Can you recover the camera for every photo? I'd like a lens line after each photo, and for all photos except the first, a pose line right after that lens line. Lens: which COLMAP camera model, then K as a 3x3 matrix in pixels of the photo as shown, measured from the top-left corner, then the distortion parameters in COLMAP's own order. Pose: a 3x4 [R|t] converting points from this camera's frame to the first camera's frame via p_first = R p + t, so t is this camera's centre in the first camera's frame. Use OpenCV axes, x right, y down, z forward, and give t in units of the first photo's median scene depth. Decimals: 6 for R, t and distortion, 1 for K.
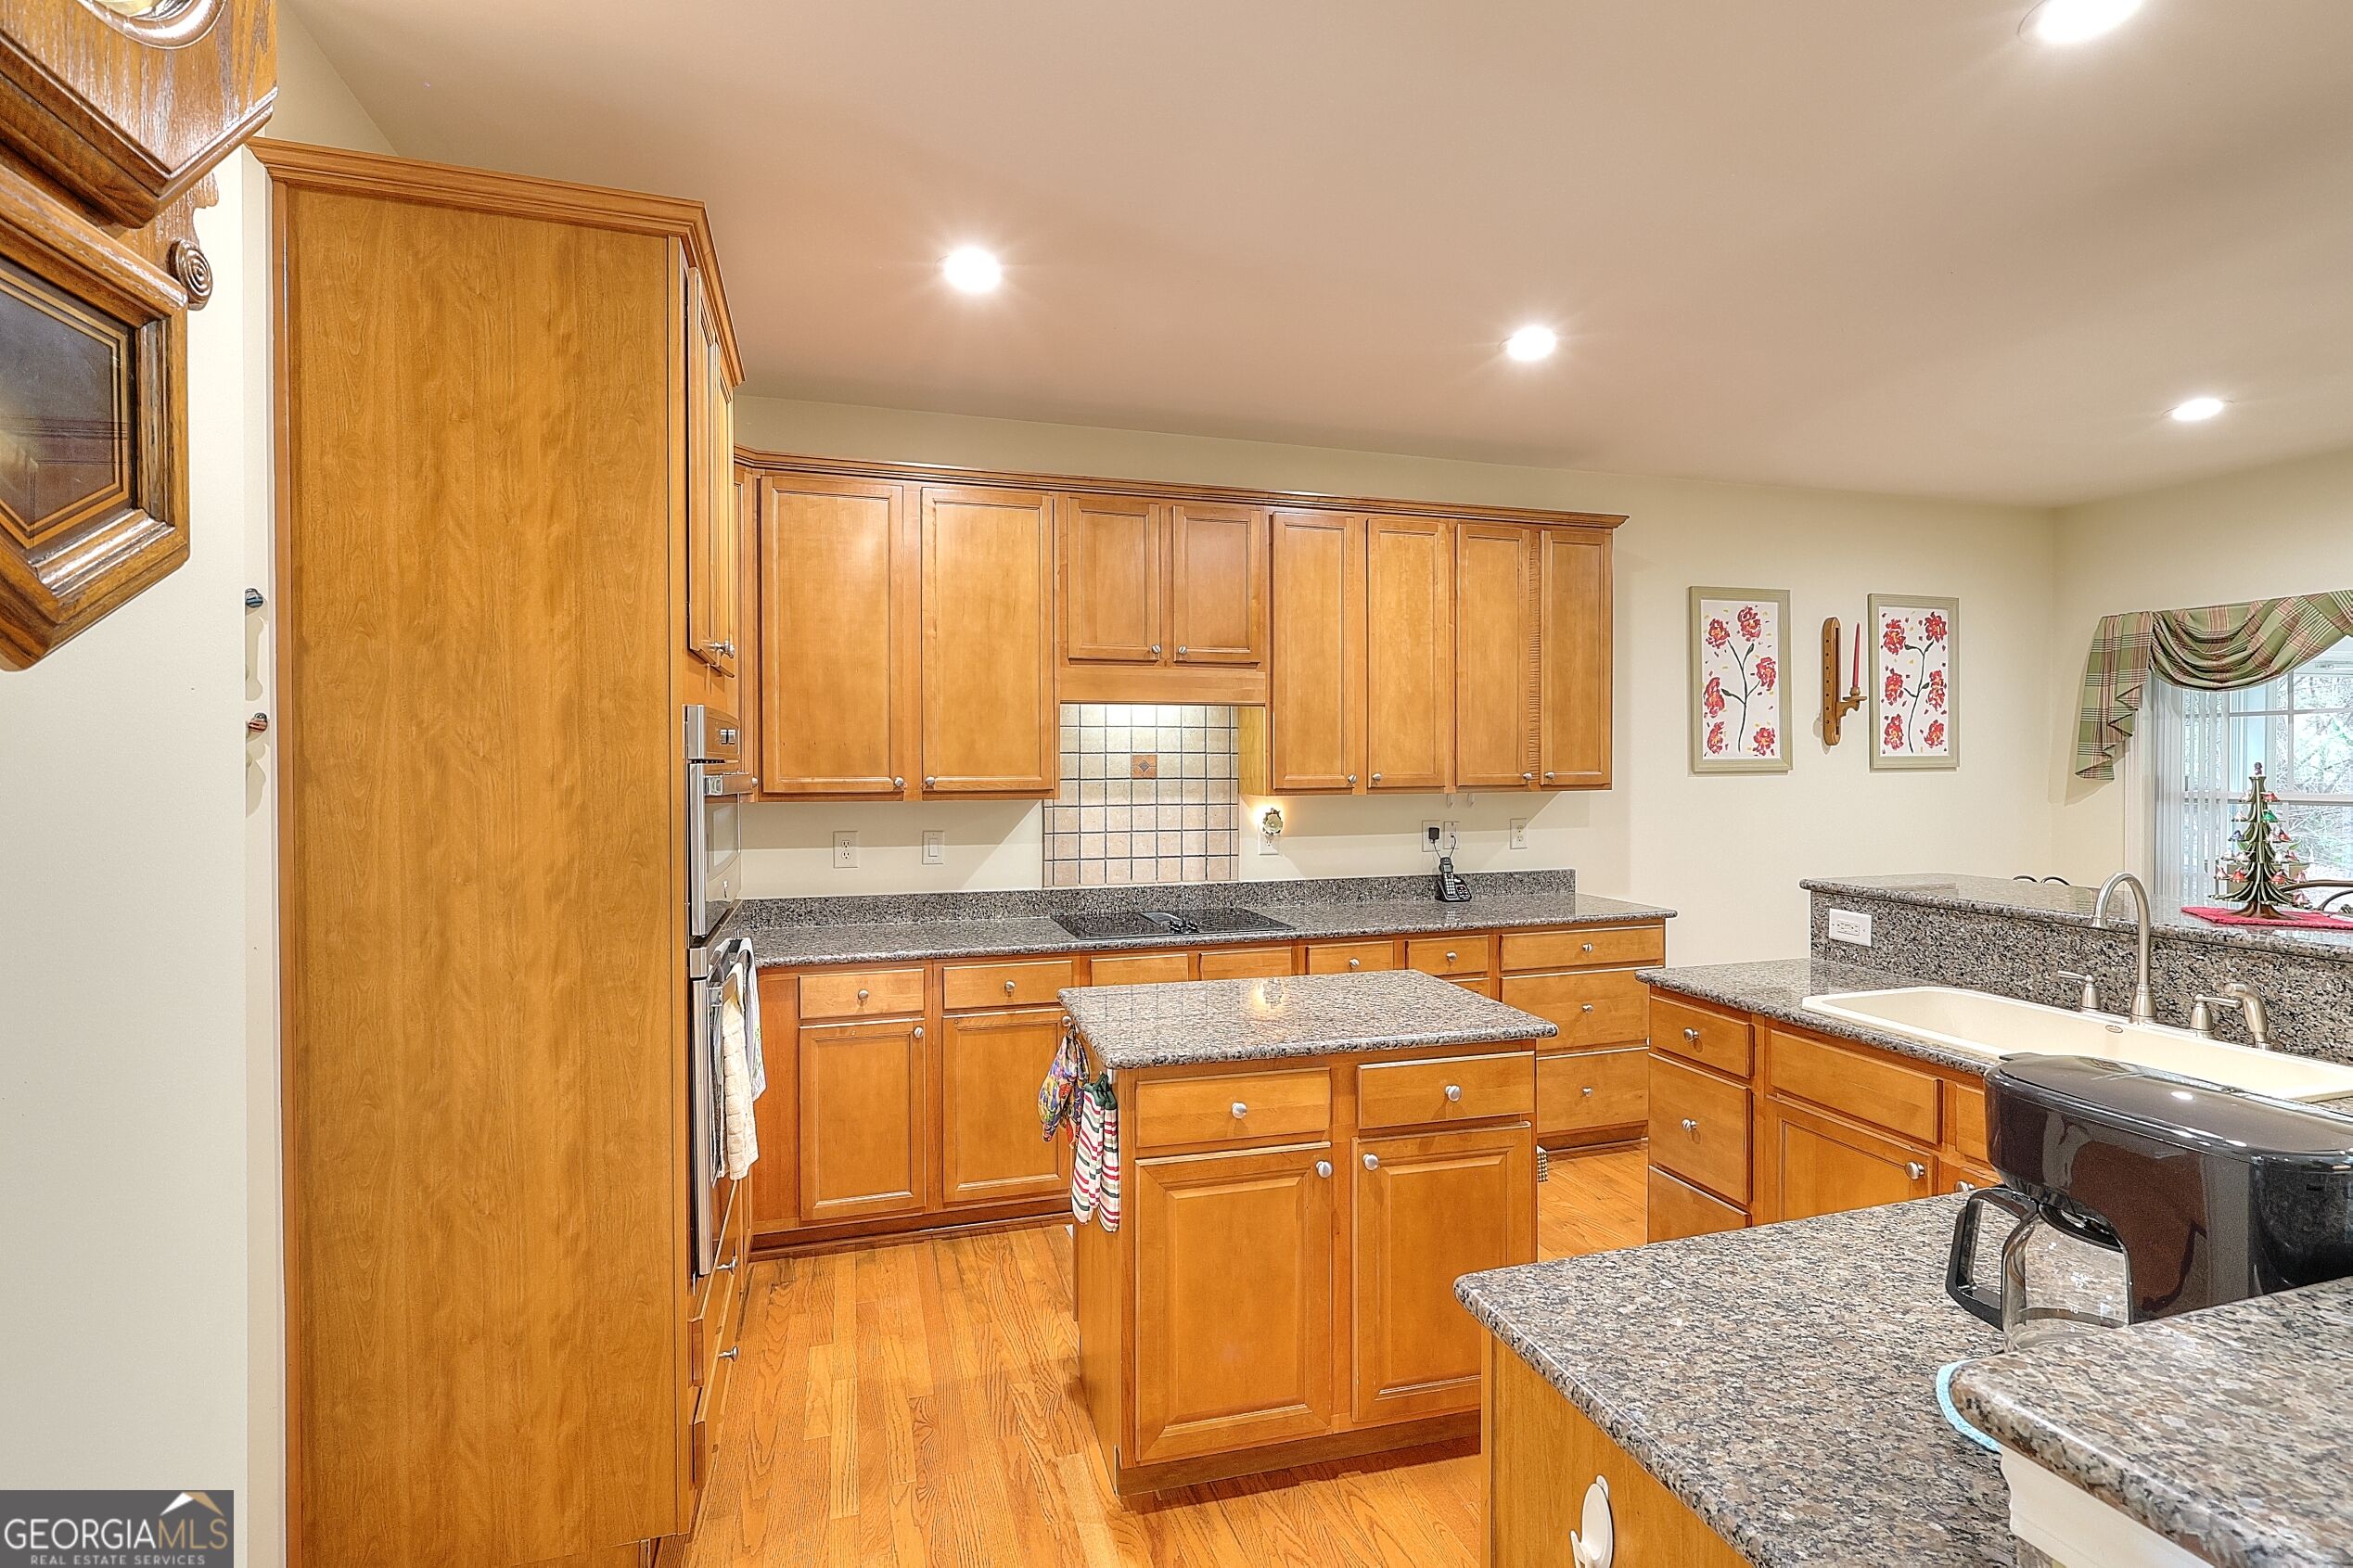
lens RADIAL K [[1089.3, 0, 1185.3], [0, 1089.3, 781.1], [0, 0, 1]] dist [-0.001244, 0.002355]
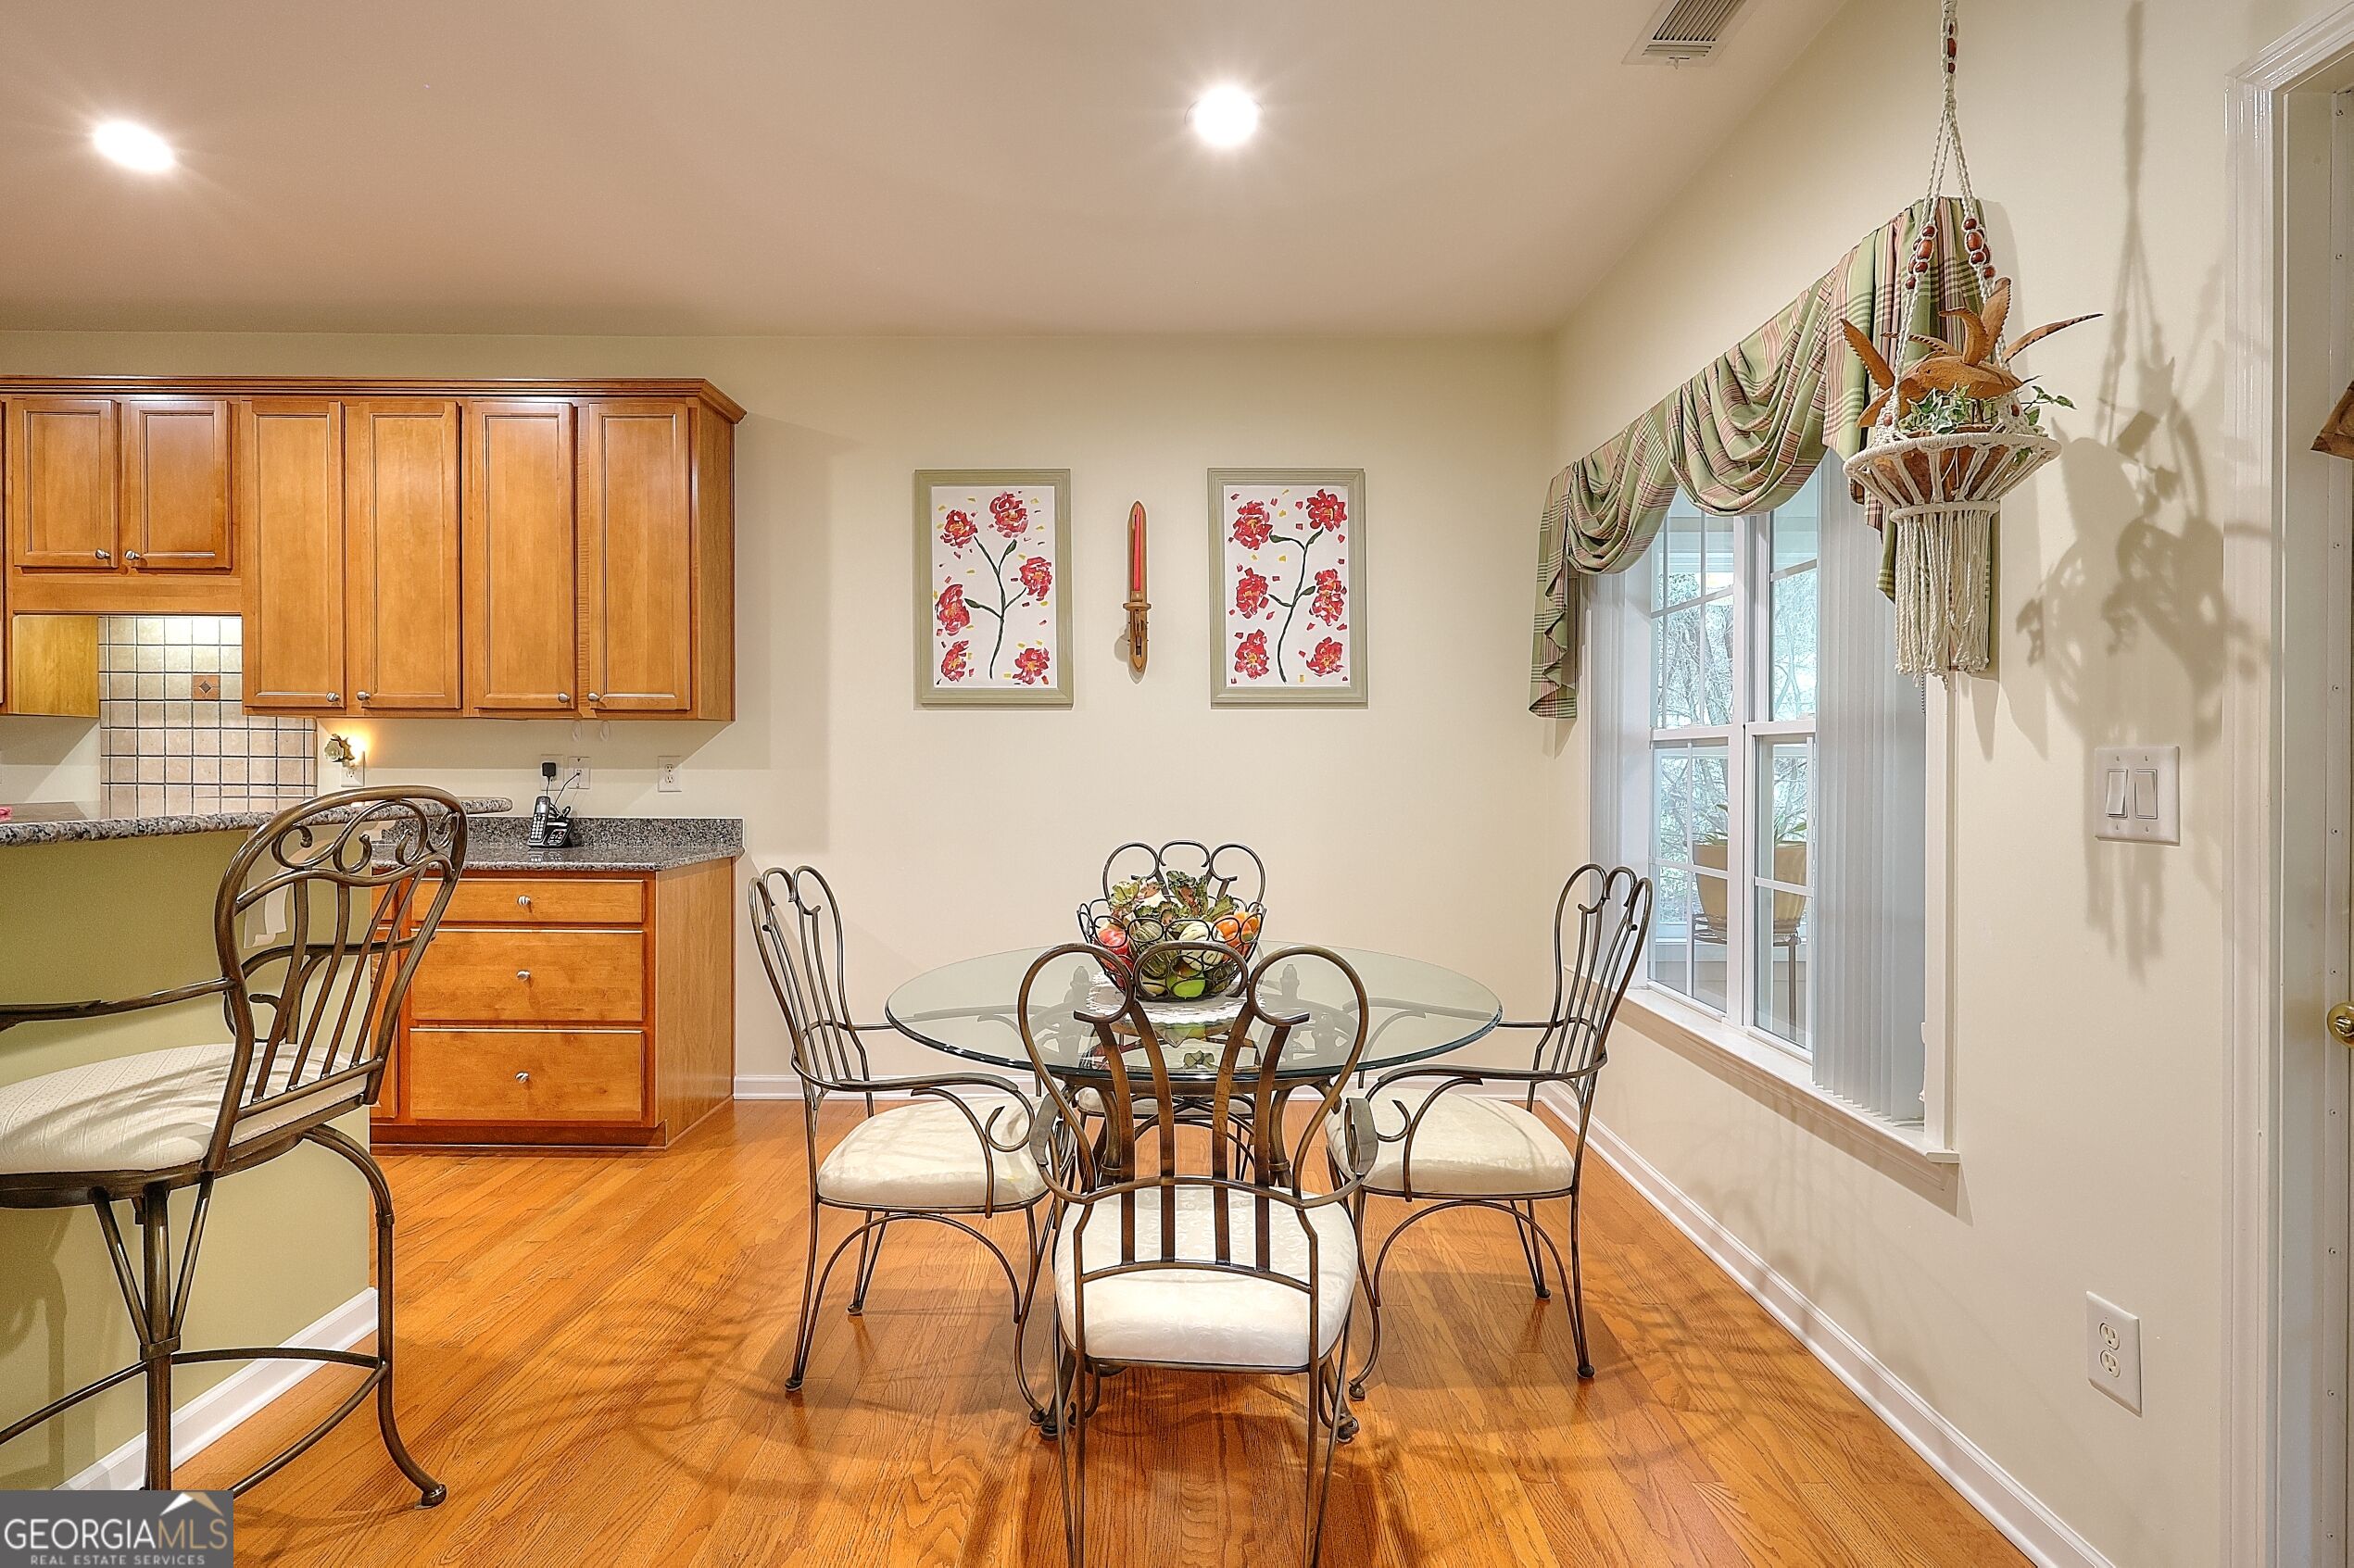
lens RADIAL K [[1089.8, 0, 1175.6], [0, 1089.8, 774.0], [0, 0, 1]] dist [-0.001244, 0.002355]
pose [[0.952093, 0.014985, -0.305441, 0.932488], [-0.017729, 0.999824, -0.006210, 0.046617], [0.305294, 0.011328, 0.952191, 0.317827]]
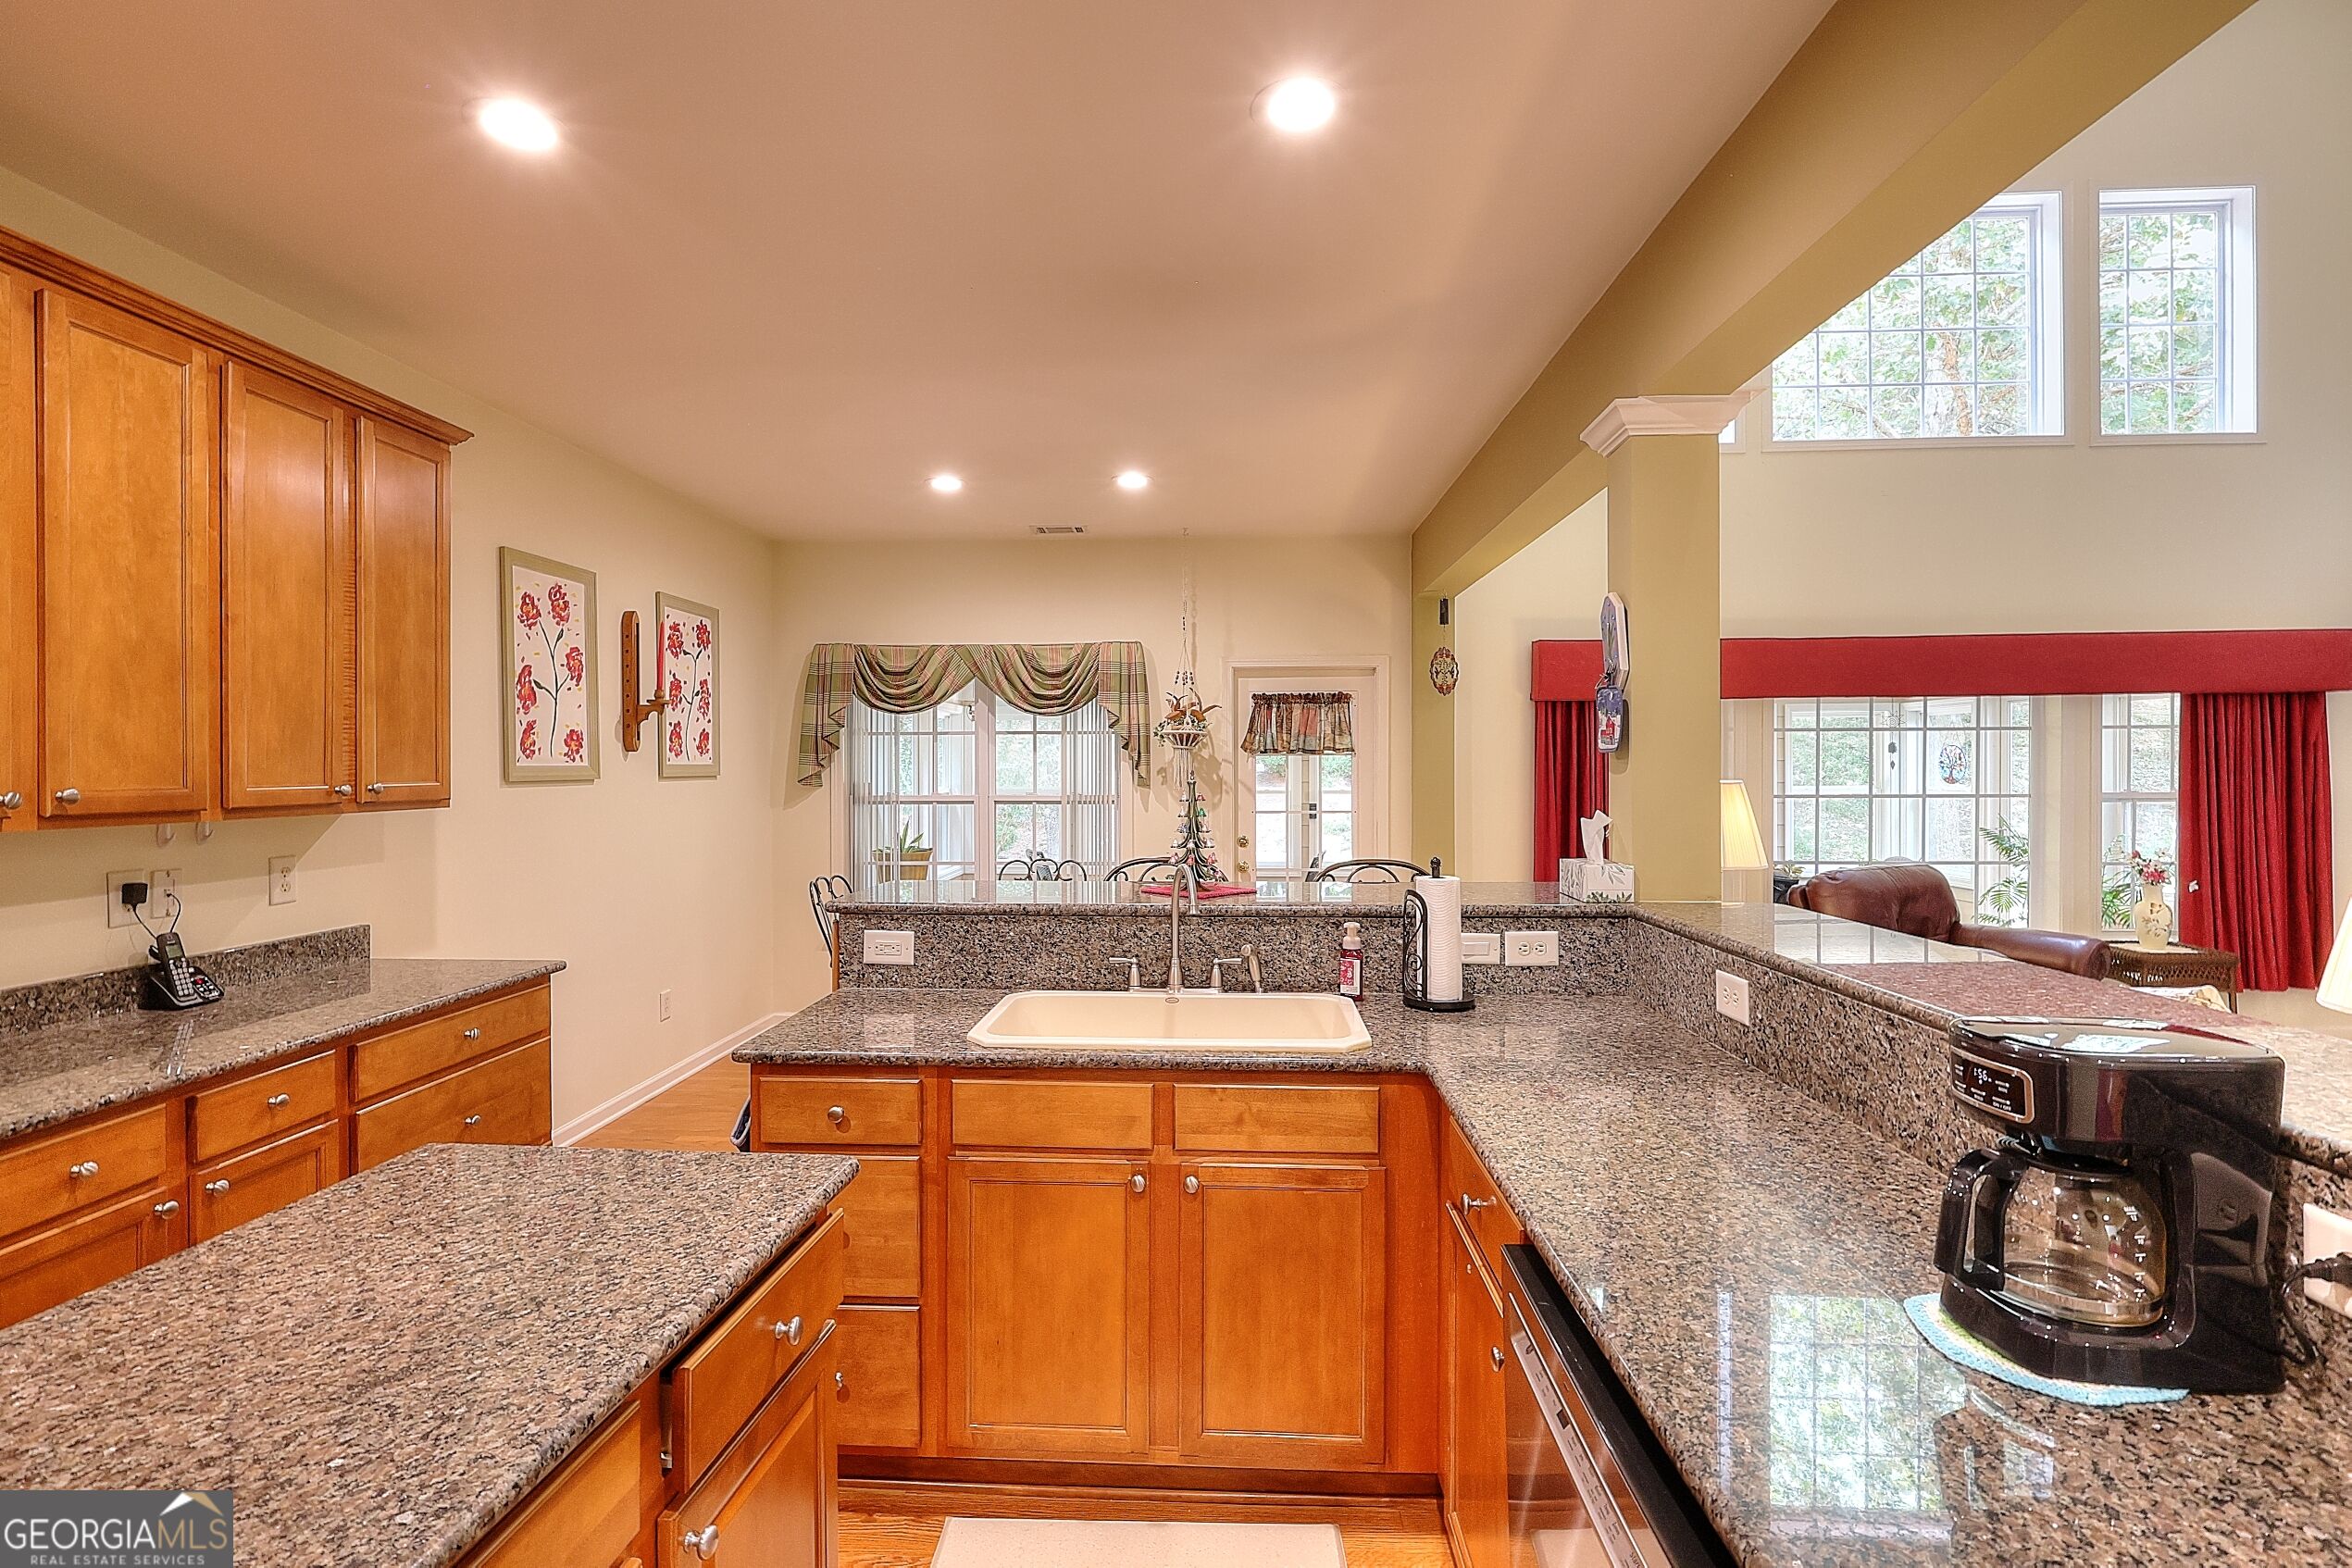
lens RADIAL K [[1089.0, 0, 1176.9], [0, 1089.0, 776.1], [0, 0, 1]] dist [-0.001244, 0.002355]
pose [[0.344061, -0.001711, 0.938946, -0.112394], [0.013950, 0.999897, -0.003289, -0.003356], [-0.938844, 0.014230, 0.344050, 0.286795]]
